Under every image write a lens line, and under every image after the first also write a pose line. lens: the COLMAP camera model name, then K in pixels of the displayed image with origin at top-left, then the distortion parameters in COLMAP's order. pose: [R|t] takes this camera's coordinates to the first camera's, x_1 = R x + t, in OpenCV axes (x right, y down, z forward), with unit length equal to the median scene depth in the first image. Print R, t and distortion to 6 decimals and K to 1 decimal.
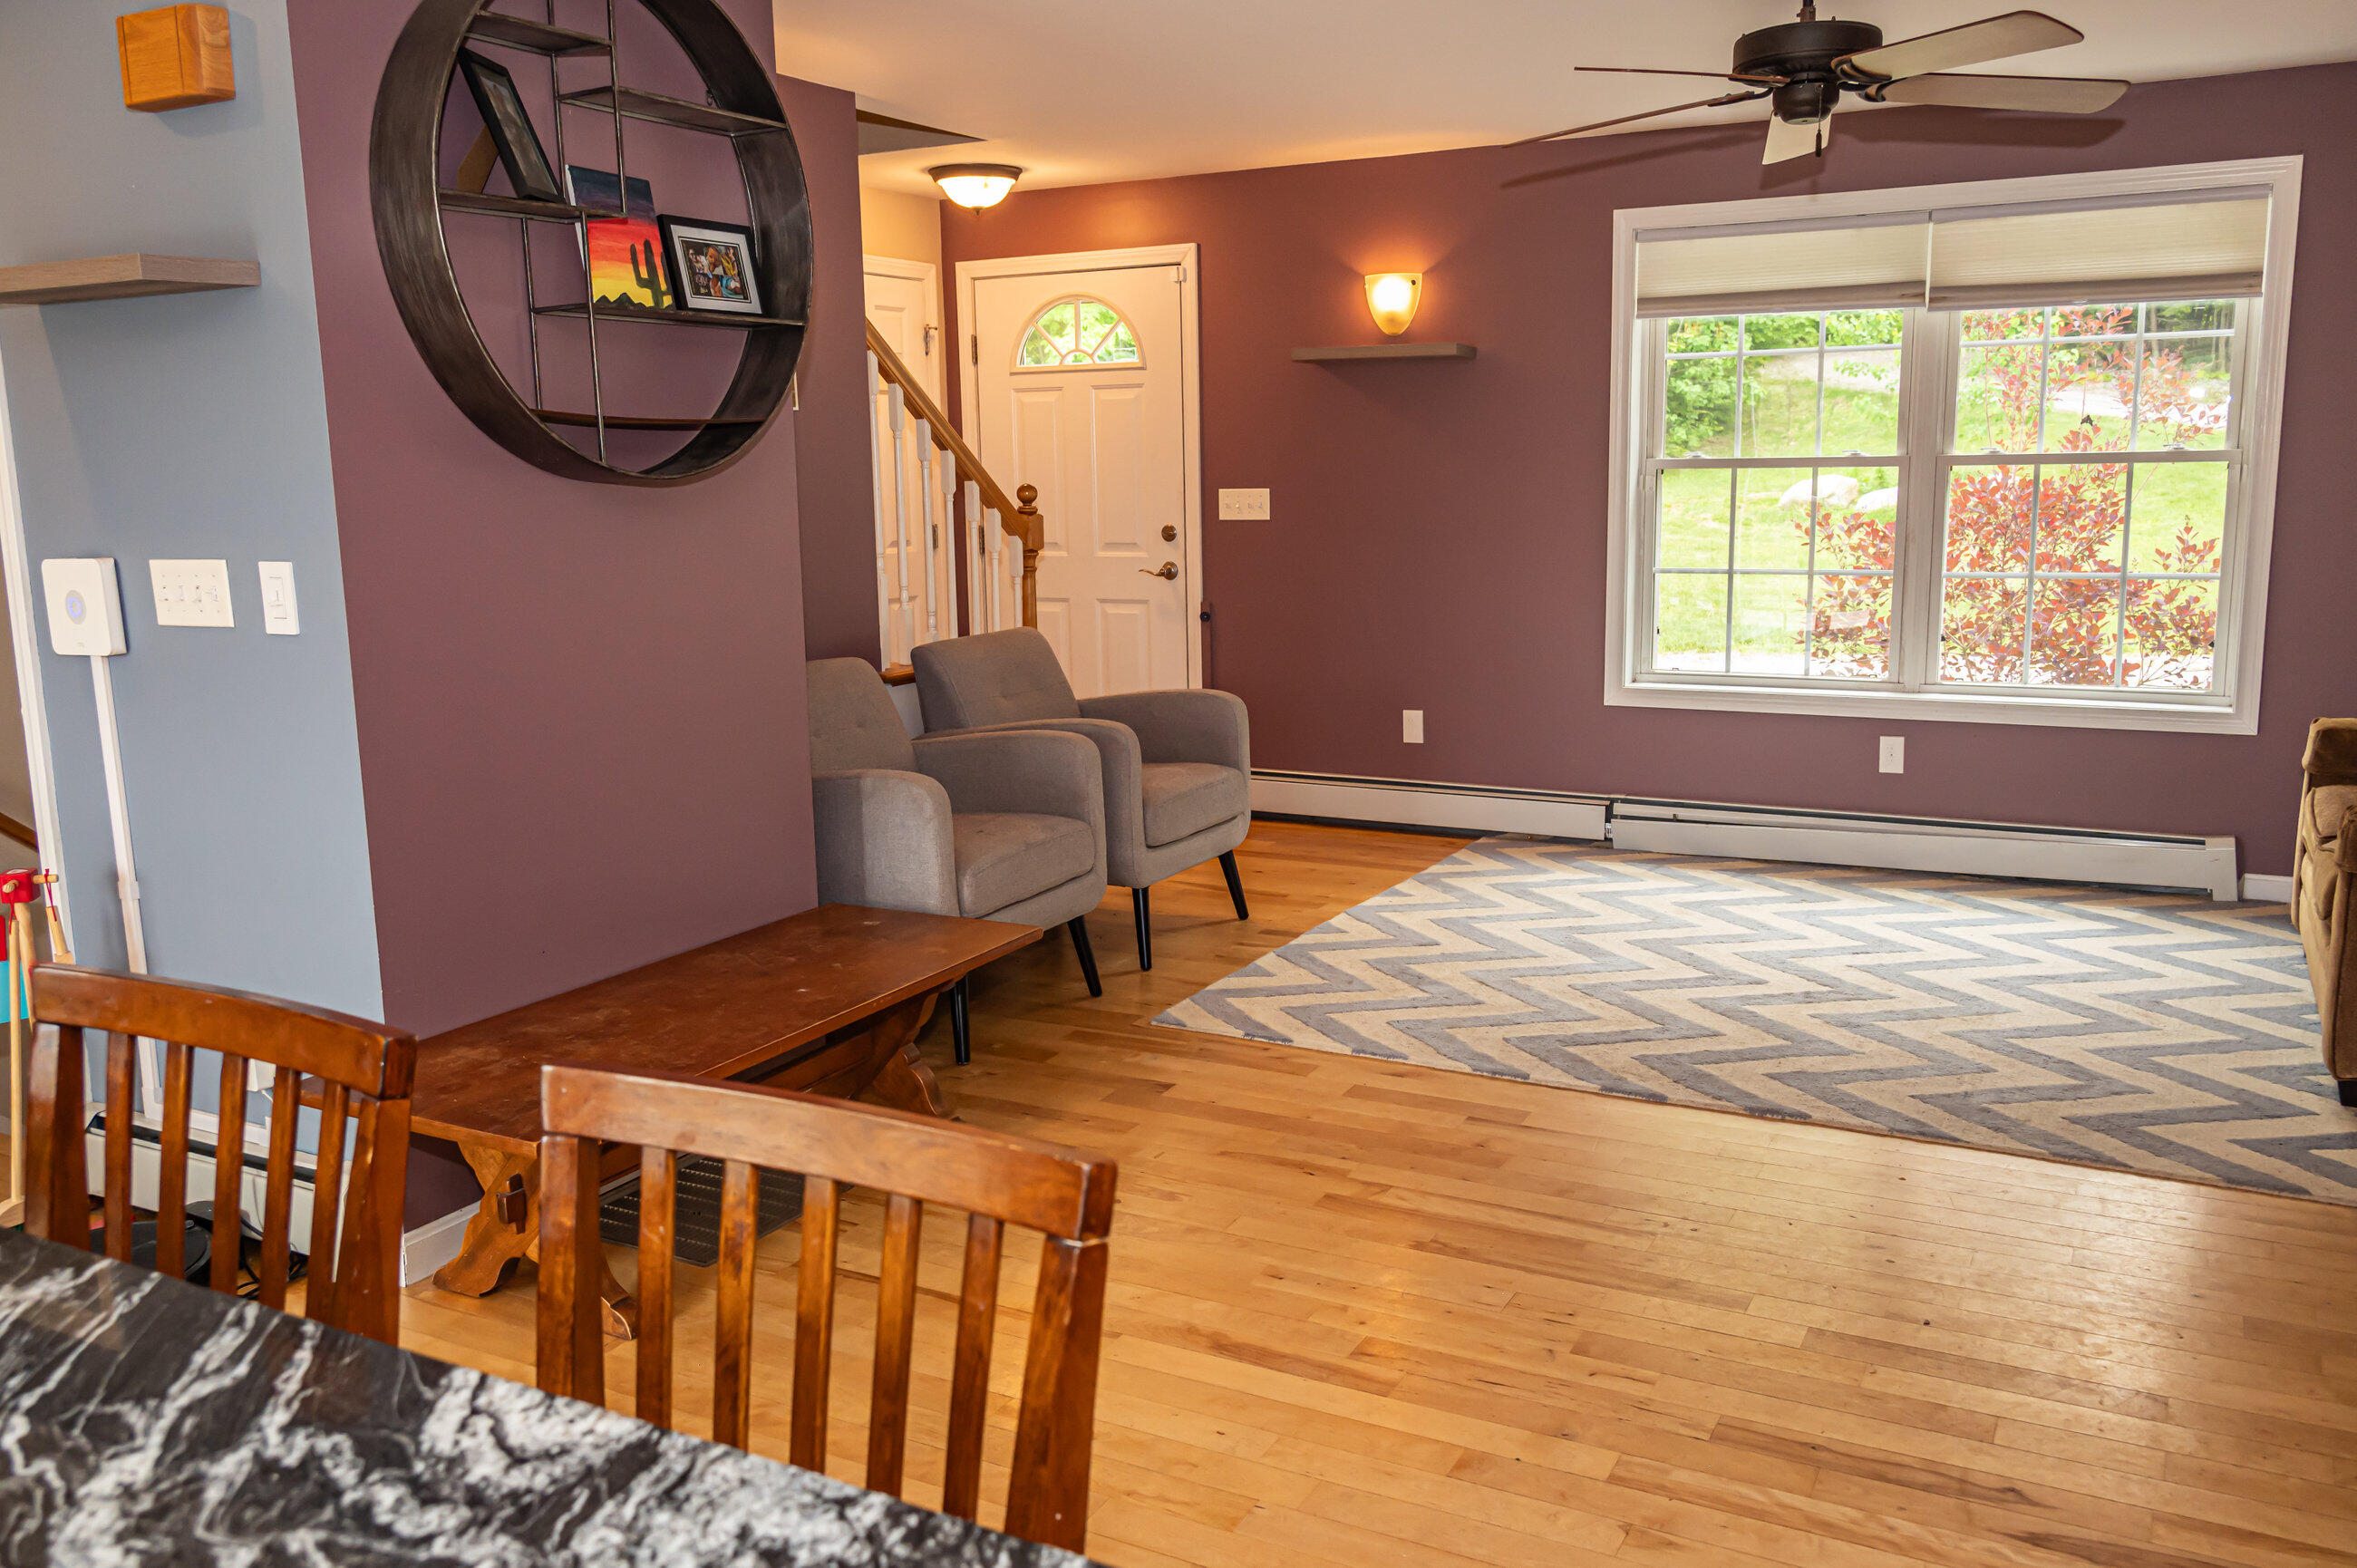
lens RADIAL K [[1988.6, 0, 1178.5], [0, 1988.6, 784.0], [0, 0, 1]] dist [0.042323, -0.006814]
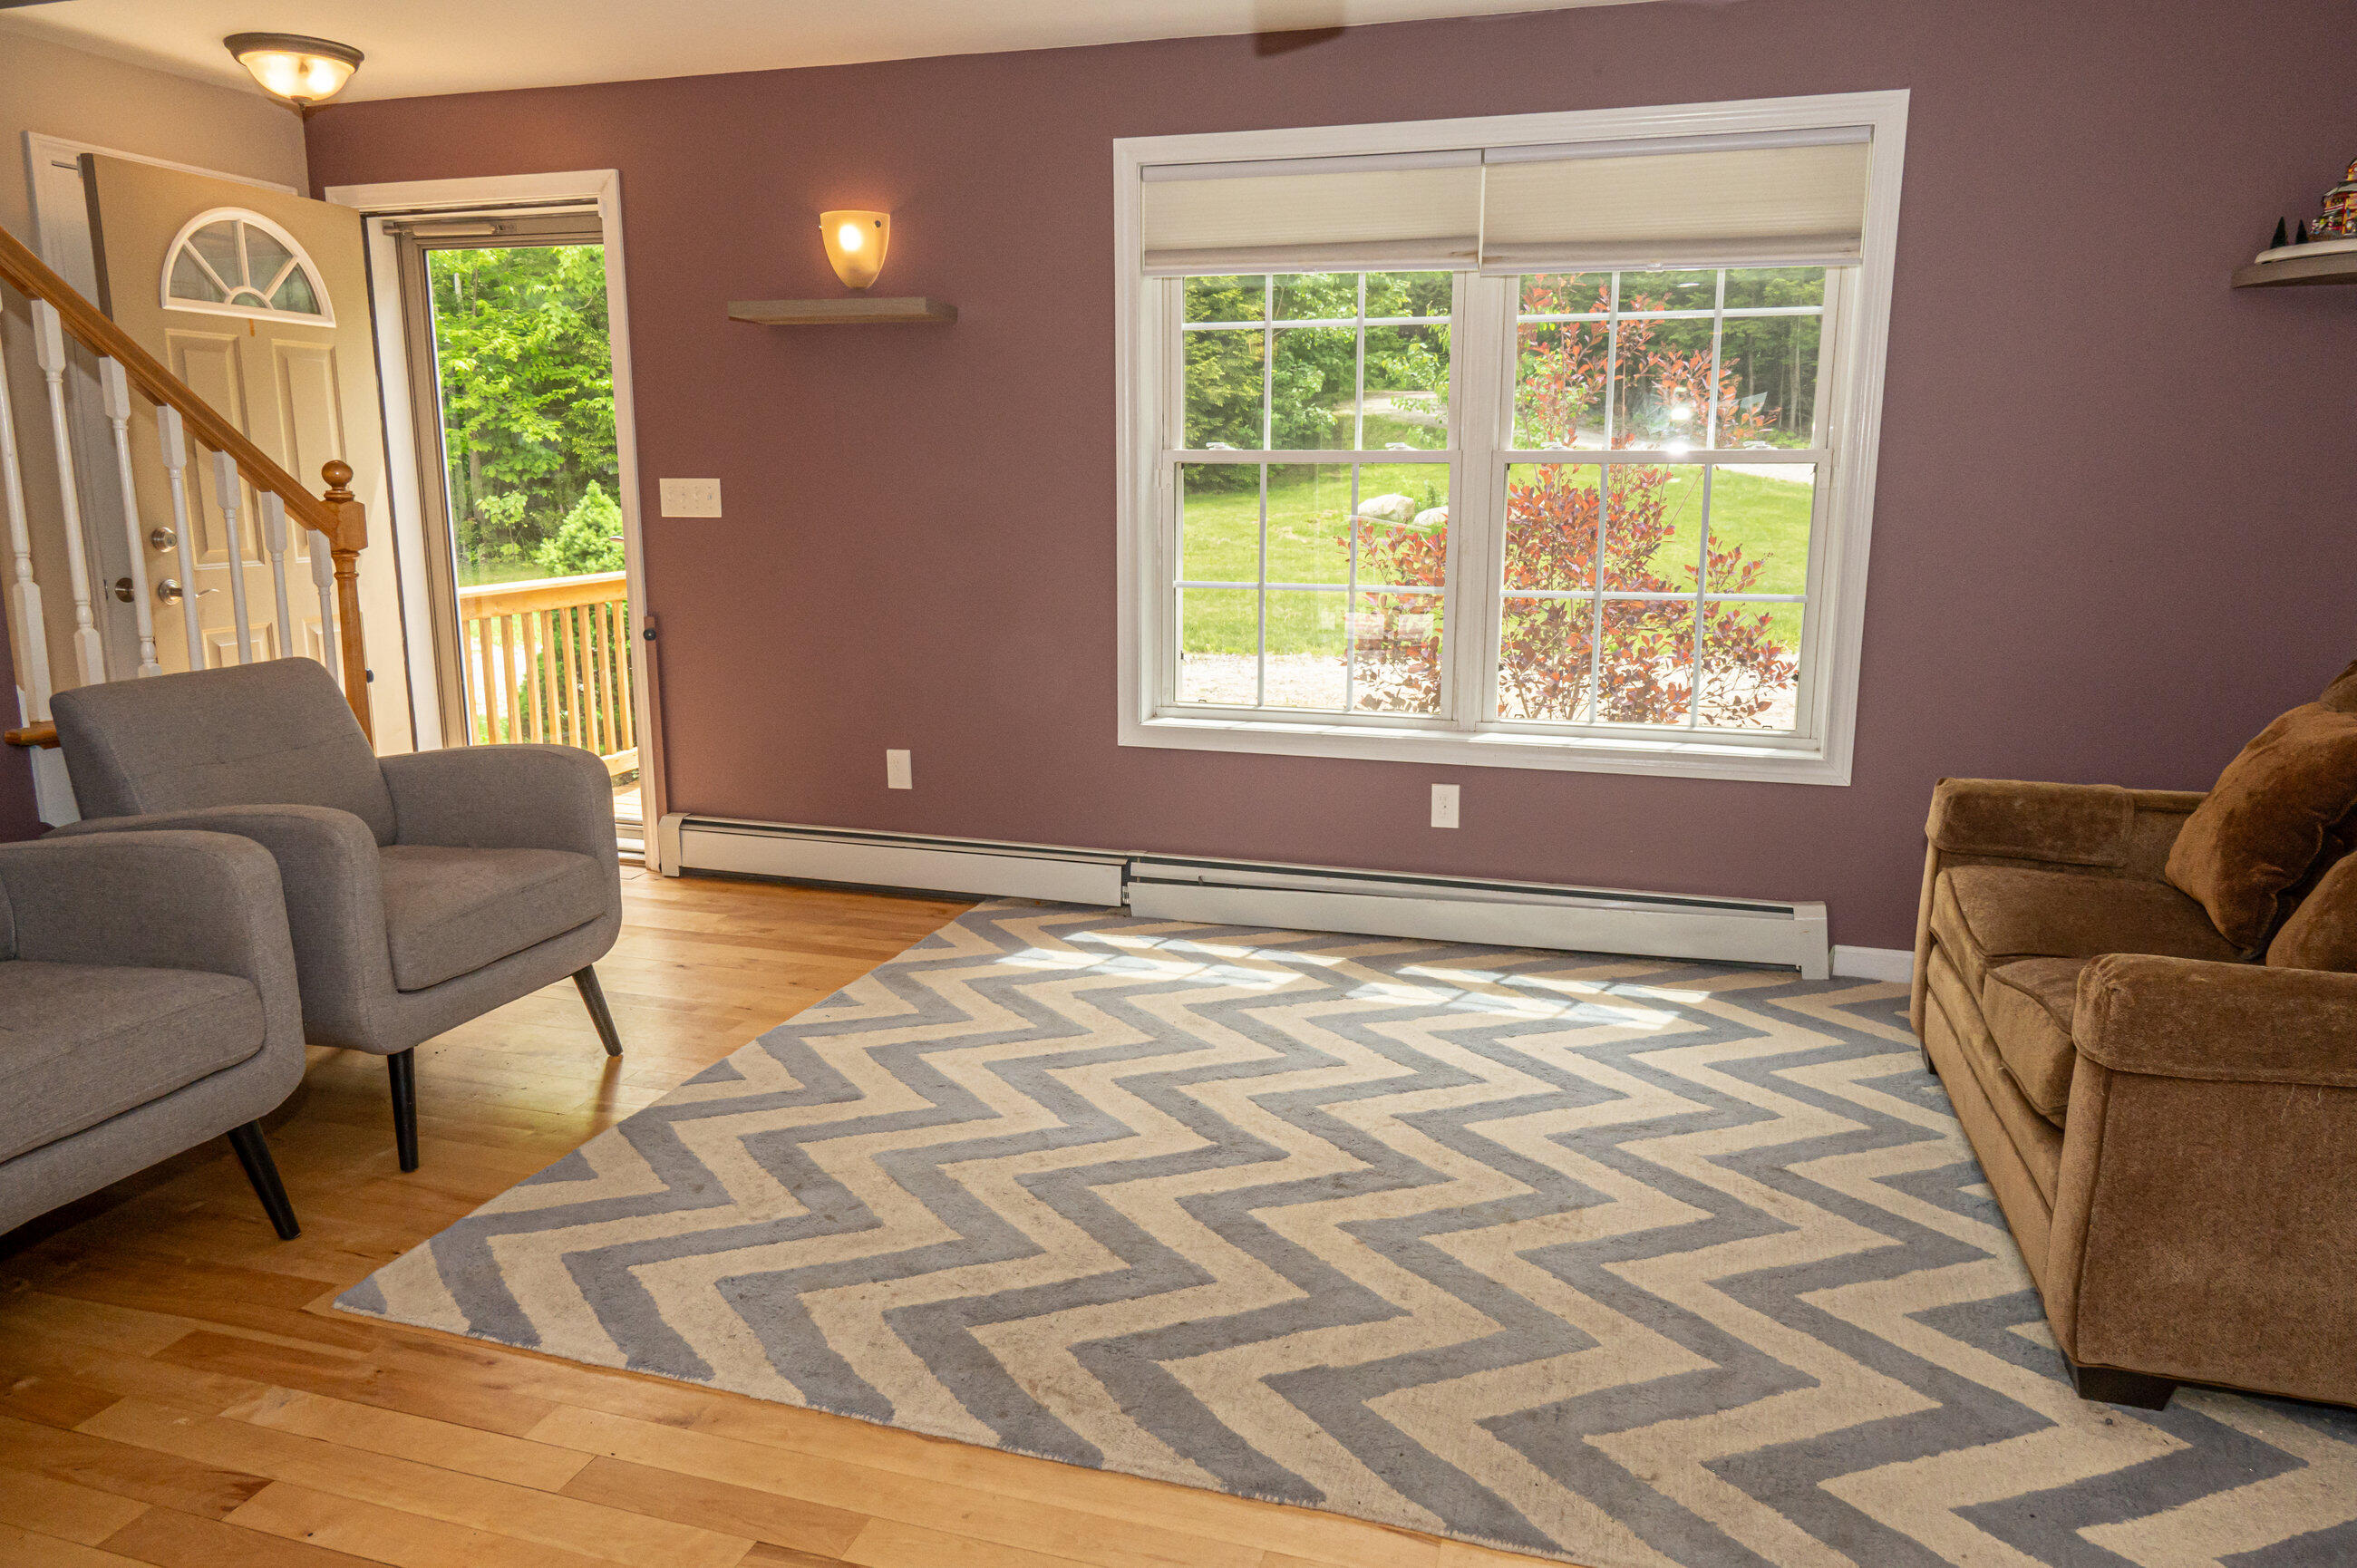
lens RADIAL K [[1633.0, 0, 1178.5], [0, 1633.0, 784.0], [0, 0, 1]] dist [0.028697, 0.001079]
pose [[0.983571, -0.015350, 0.179866, 0.135277], [0.011417, 0.999673, 0.022881, -0.045699], [-0.180158, -0.020451, 0.983425, 0.379276]]
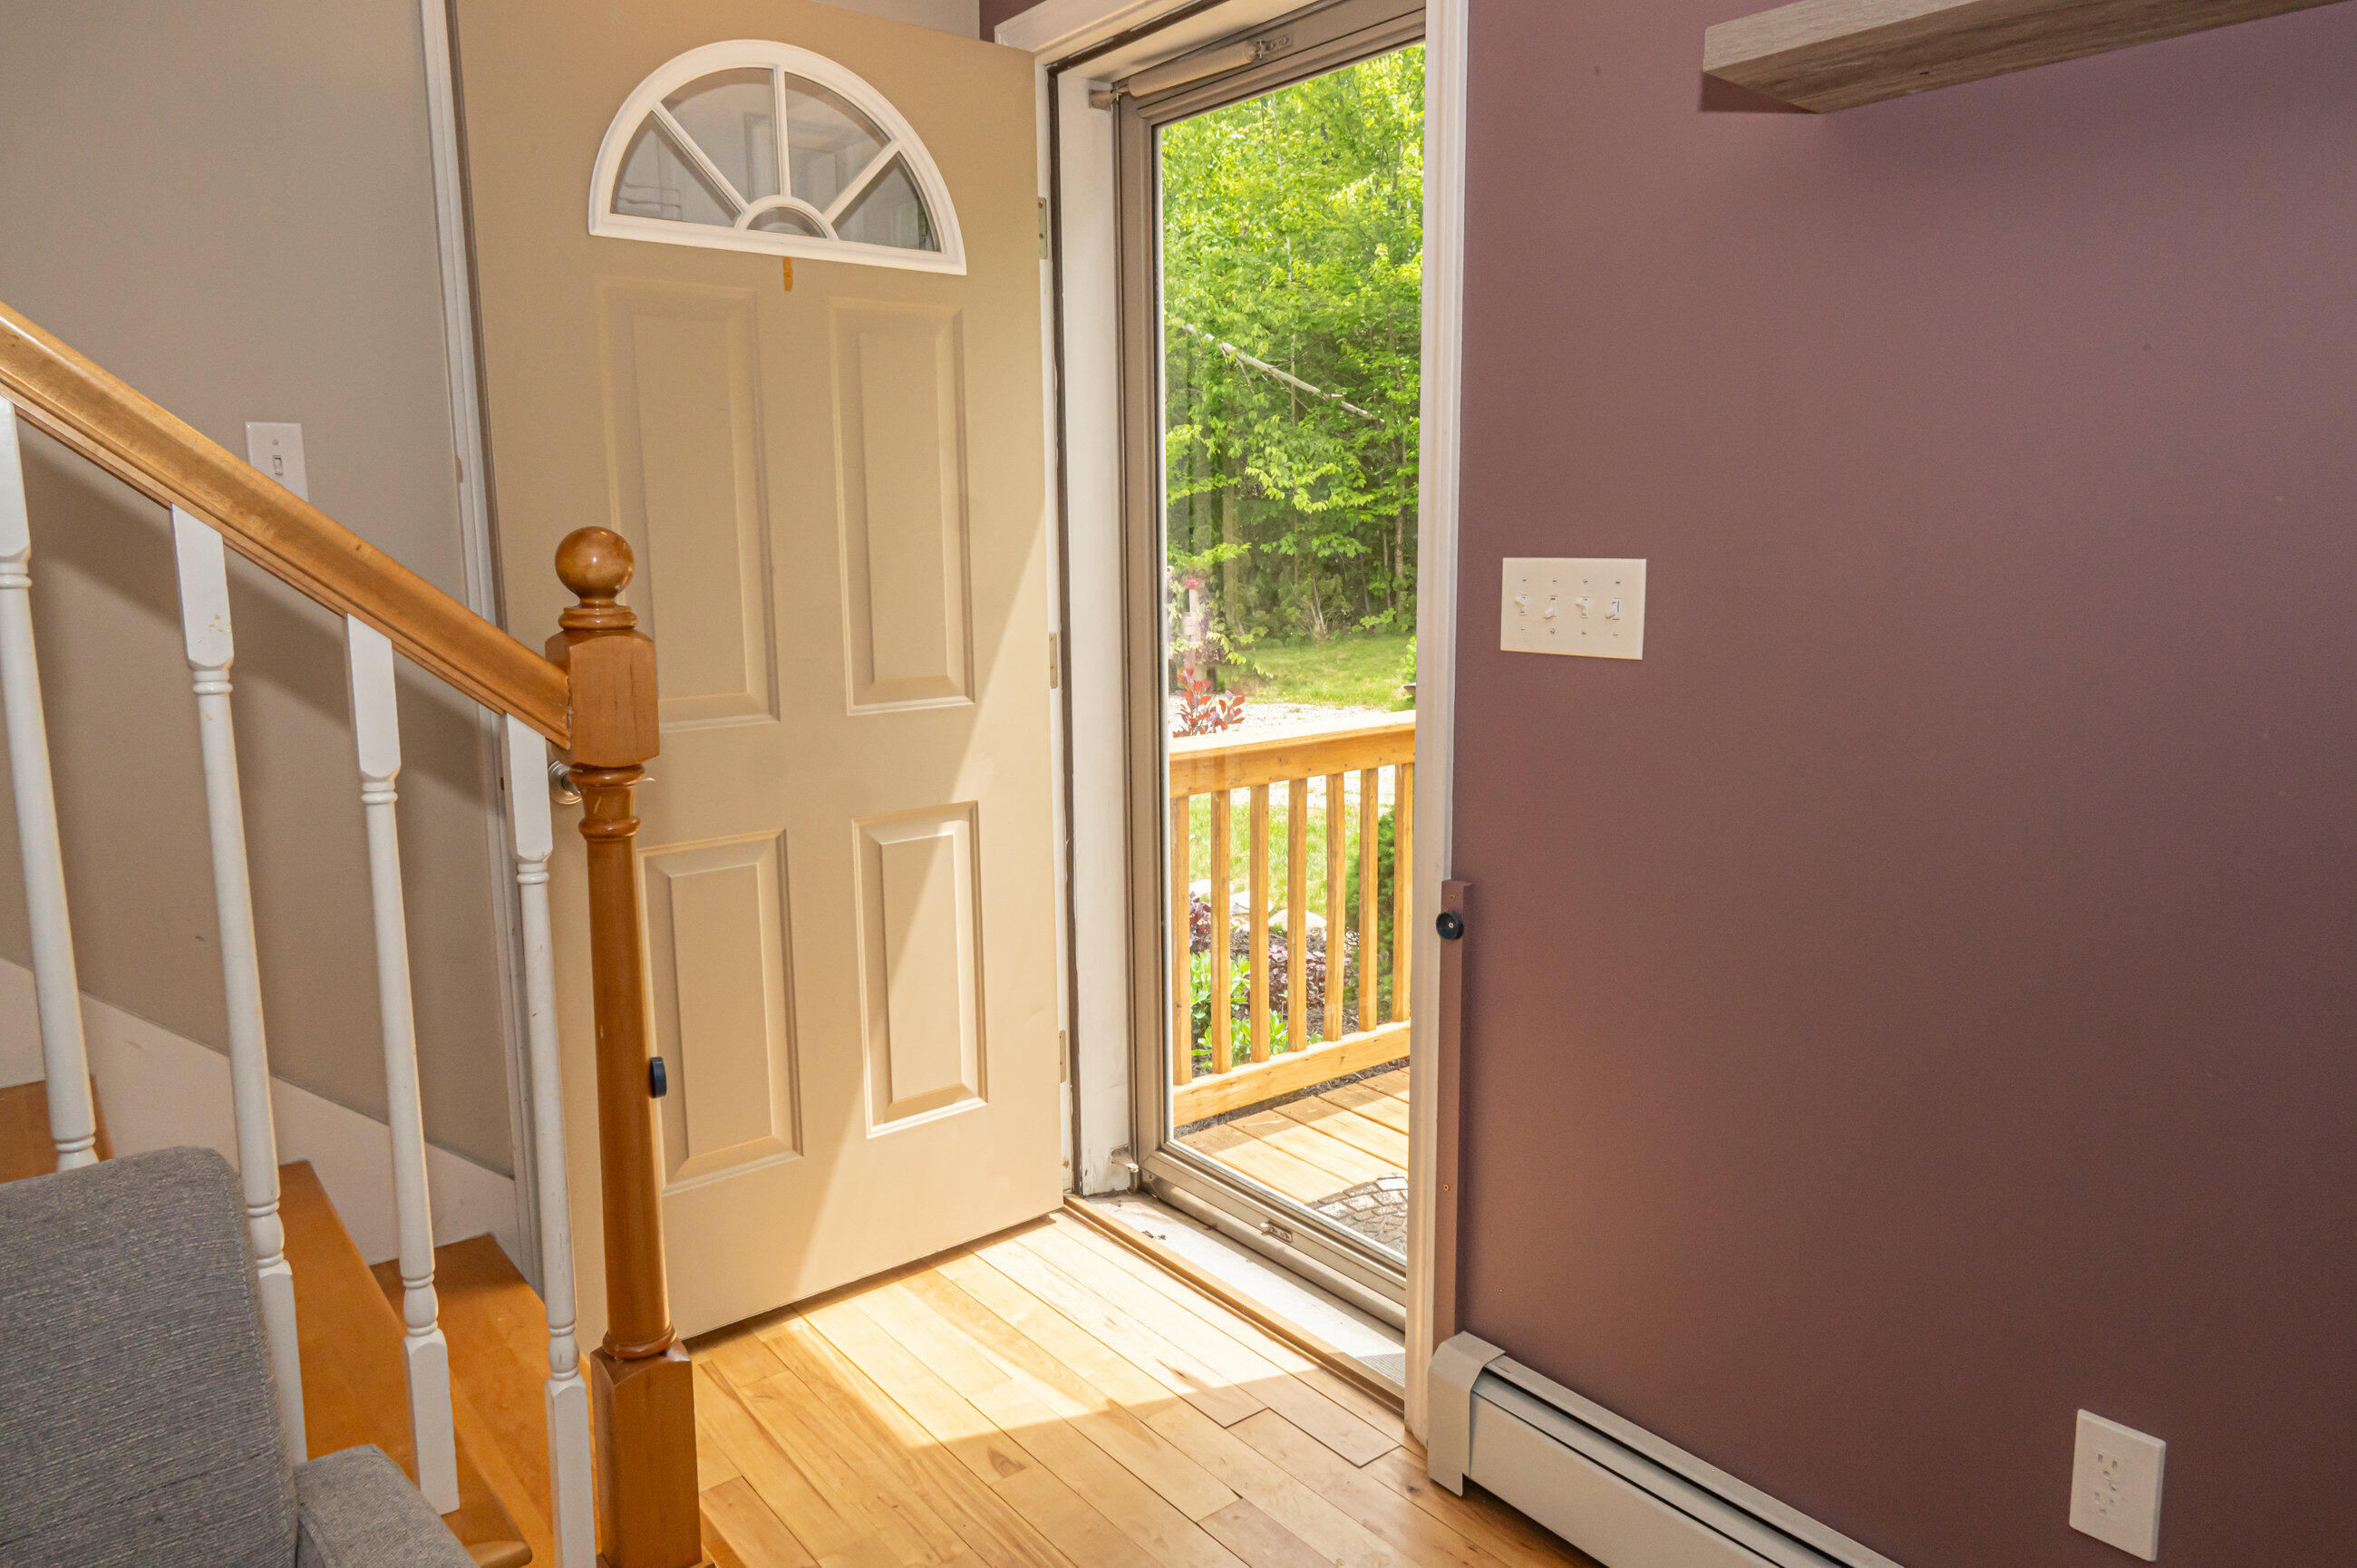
lens RADIAL K [[1561.0, 0, 1178.5], [0, 1561.0, 784.0], [0, 0, 1]] dist [-0.002601, 0.002200]
pose [[0.910770, 0.079147, -0.405258, 0.100739], [-0.077733, 0.996774, 0.019974, -0.141571], [0.405531, 0.013310, 0.913984, 0.938672]]
